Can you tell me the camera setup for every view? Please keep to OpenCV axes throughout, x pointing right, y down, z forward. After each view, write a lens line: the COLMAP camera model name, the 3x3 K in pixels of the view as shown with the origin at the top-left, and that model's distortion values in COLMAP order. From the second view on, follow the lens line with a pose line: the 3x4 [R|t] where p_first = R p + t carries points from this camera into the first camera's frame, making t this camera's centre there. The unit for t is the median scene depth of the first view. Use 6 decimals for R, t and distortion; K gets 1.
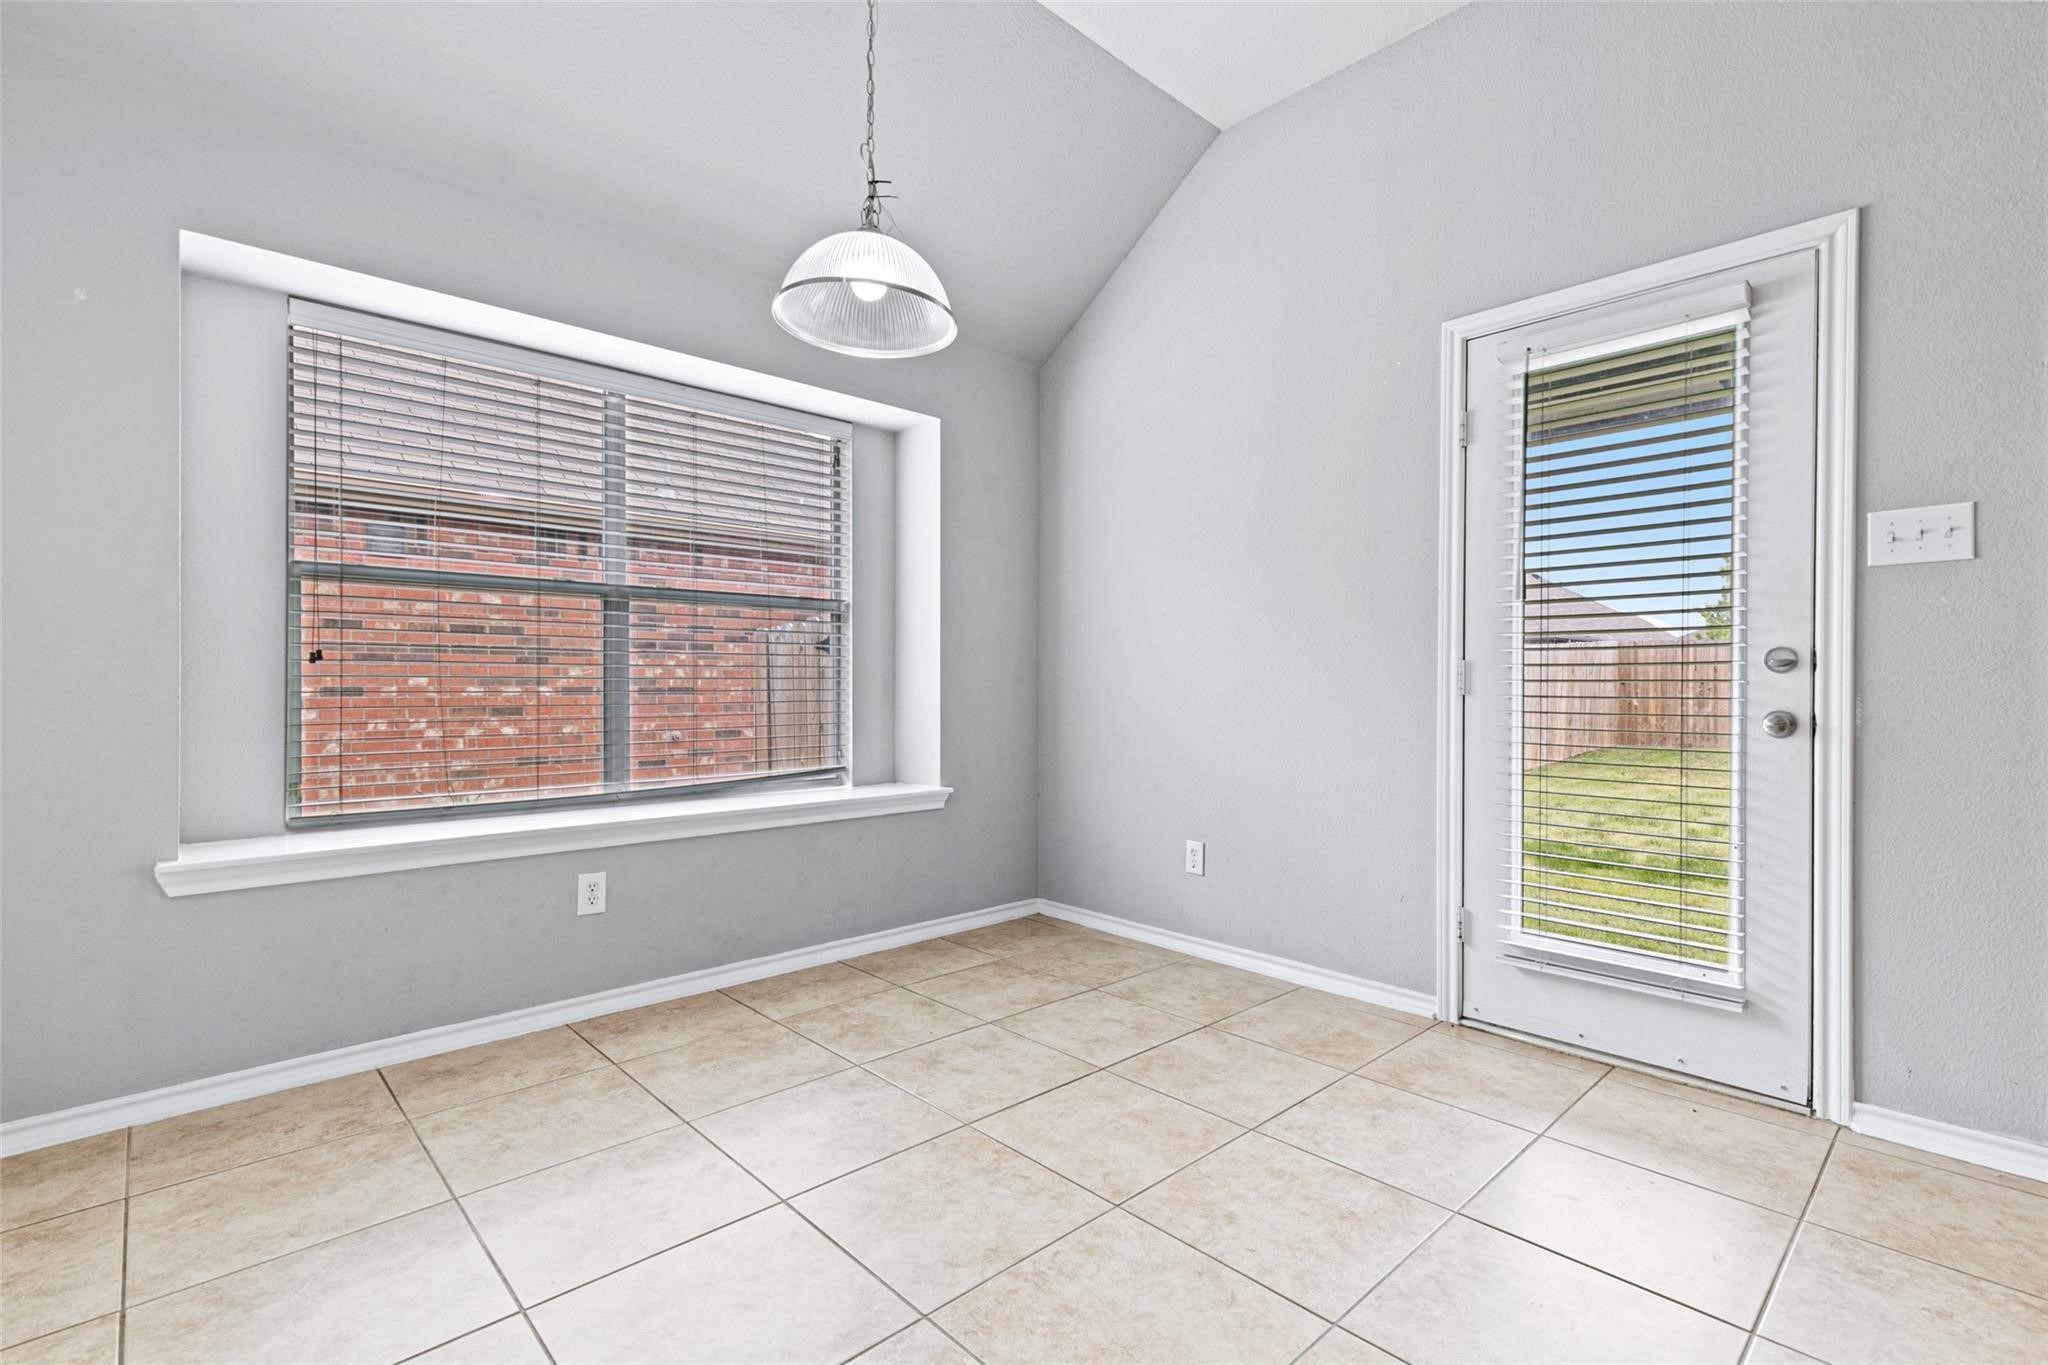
lens RADIAL K [[938.4, 0, 1039.8], [0, 938.4, 686.6], [0, 0, 1]] dist [0.013231, -0.000488]
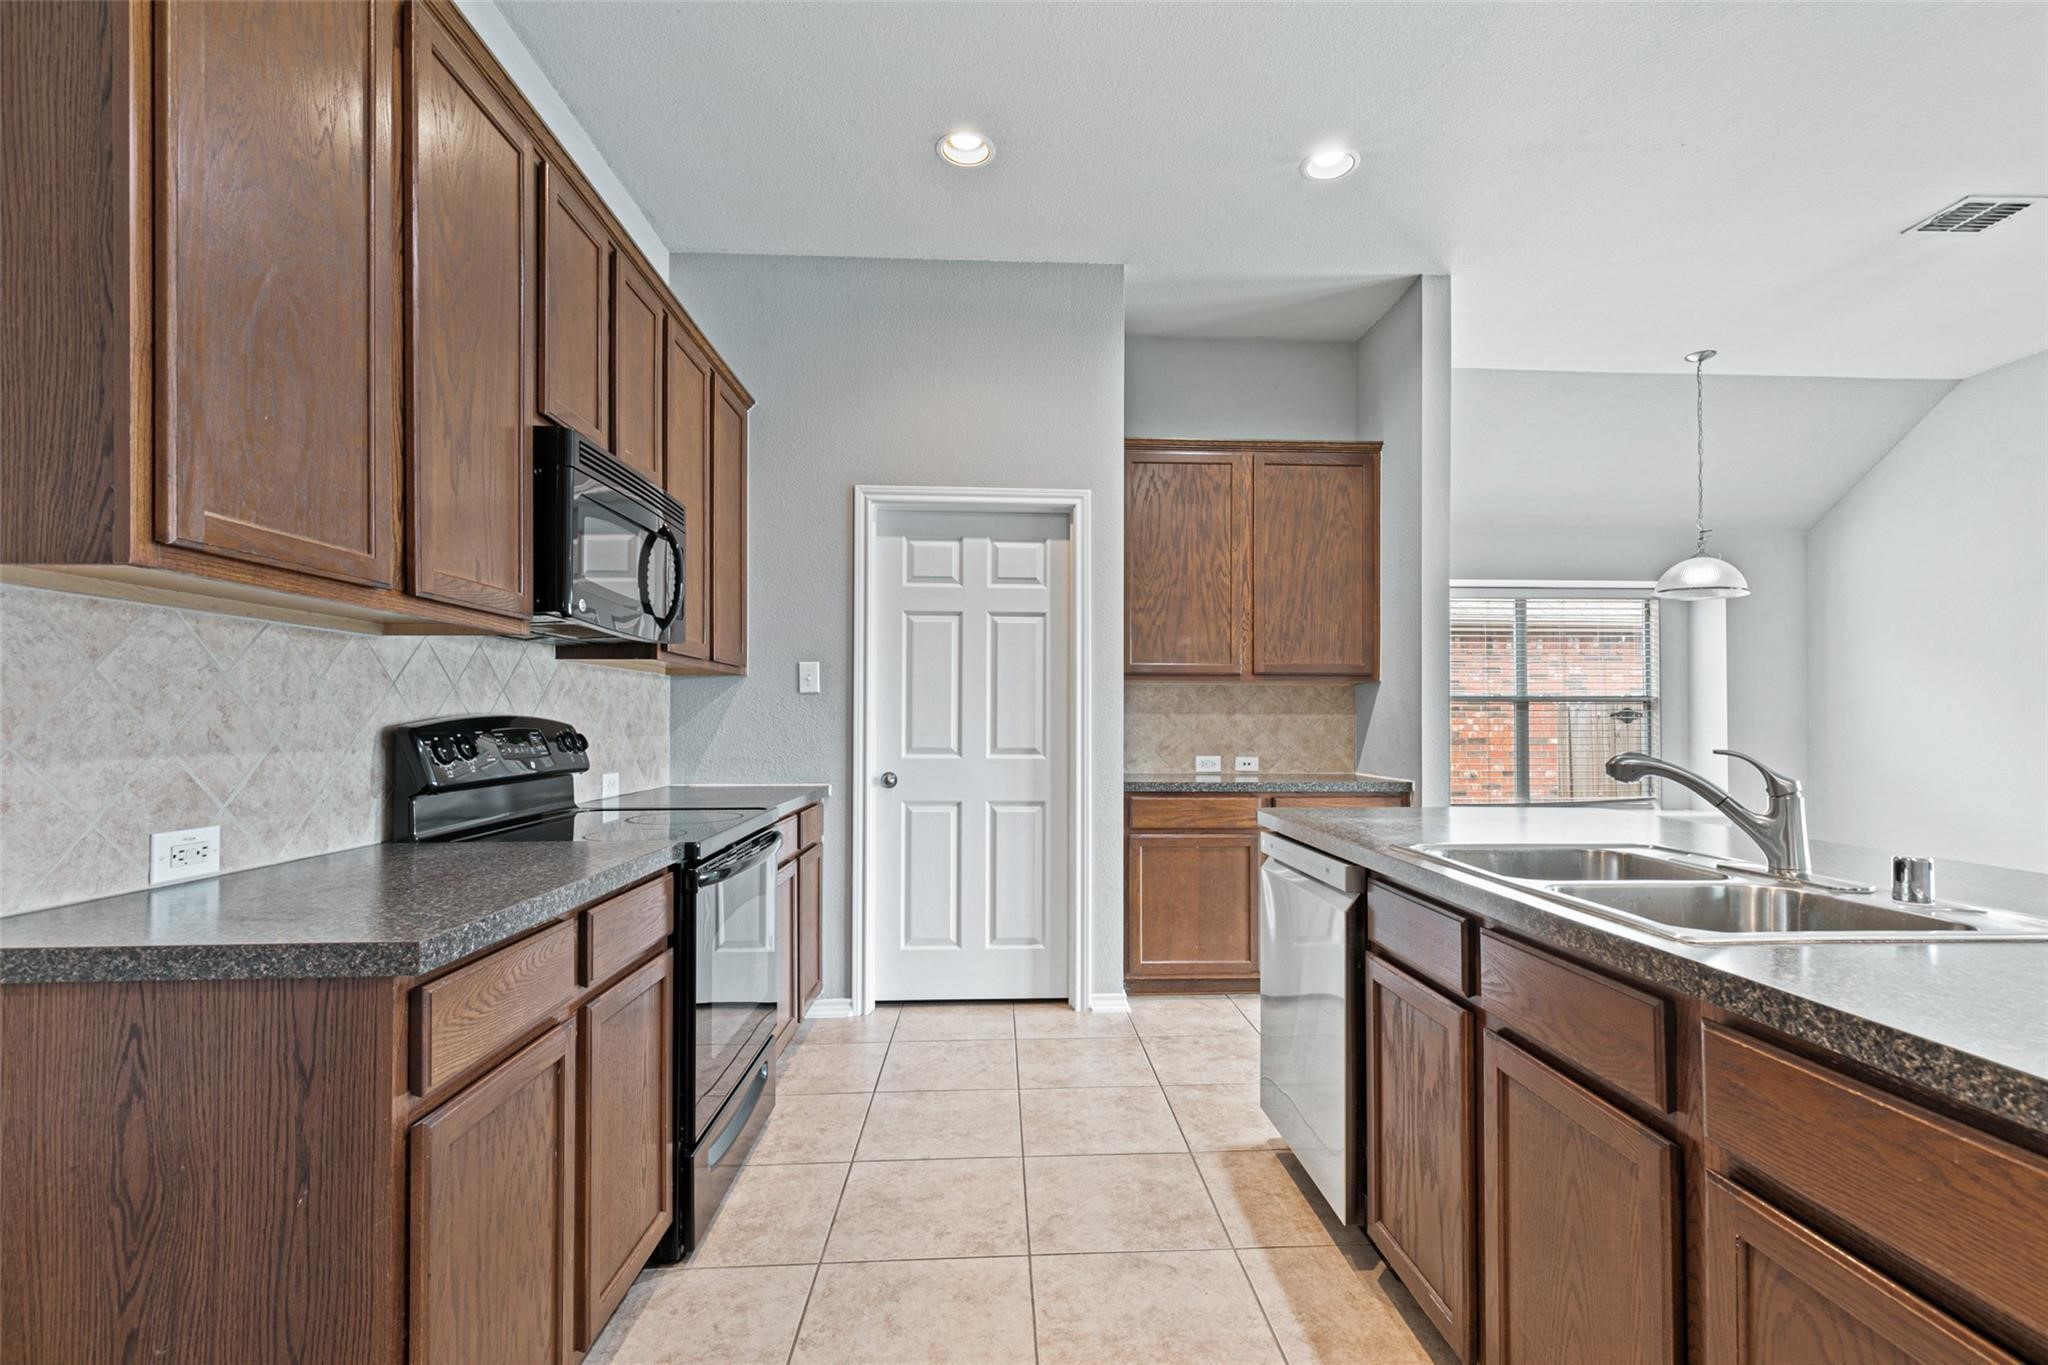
lens RADIAL K [[927.9, 0, 1040.2], [0, 927.9, 705.5], [0, 0, 1]] dist [0.010324, -0.000474]
pose [[0.759285, -0.008838, -0.650699, 0.066589], [-0.005058, 0.999797, -0.019482, -0.062316], [0.650739, 0.018083, 0.759086, -1.565440]]
